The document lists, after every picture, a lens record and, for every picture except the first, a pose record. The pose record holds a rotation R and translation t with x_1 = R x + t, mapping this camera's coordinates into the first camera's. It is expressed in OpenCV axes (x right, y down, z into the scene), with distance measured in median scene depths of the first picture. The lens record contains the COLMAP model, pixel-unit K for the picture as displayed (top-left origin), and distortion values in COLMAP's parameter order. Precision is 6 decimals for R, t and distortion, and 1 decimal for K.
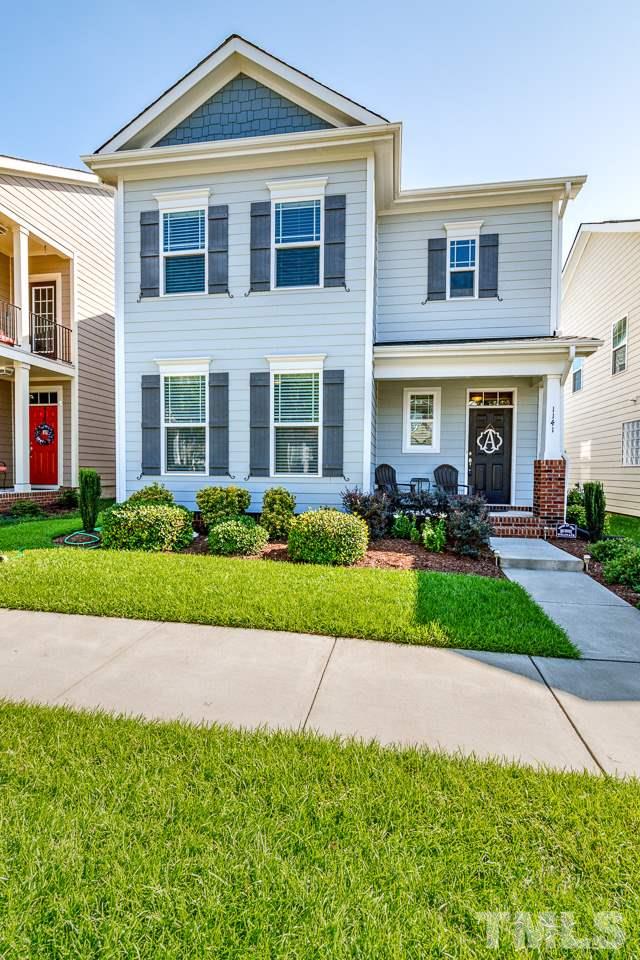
lens RADIAL K [[465.9, 0, 320.0], [0, 465.9, 480.0], [0, 0, 1]] dist [0.002560, 0.001077]
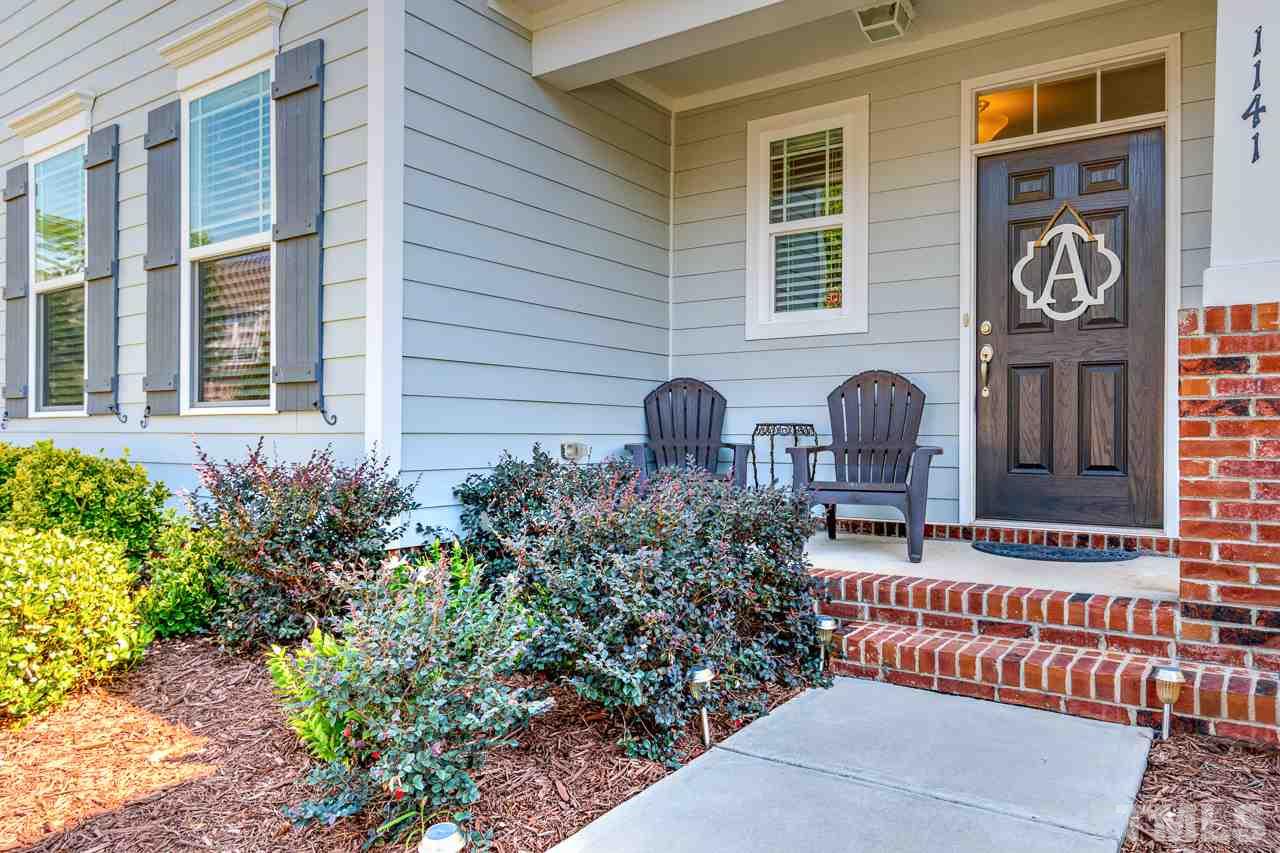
lens RADIAL K [[854.8, 0, 640.0], [0, 854.8, 426.5], [0, 0, 1]] dist [0.004548, 0.002711]
pose [[0.899180, -0.010625, -0.437449, 0.359883], [-0.003377, 0.999507, -0.031216, 0.014550], [0.437565, 0.029546, 0.898701, 0.490928]]
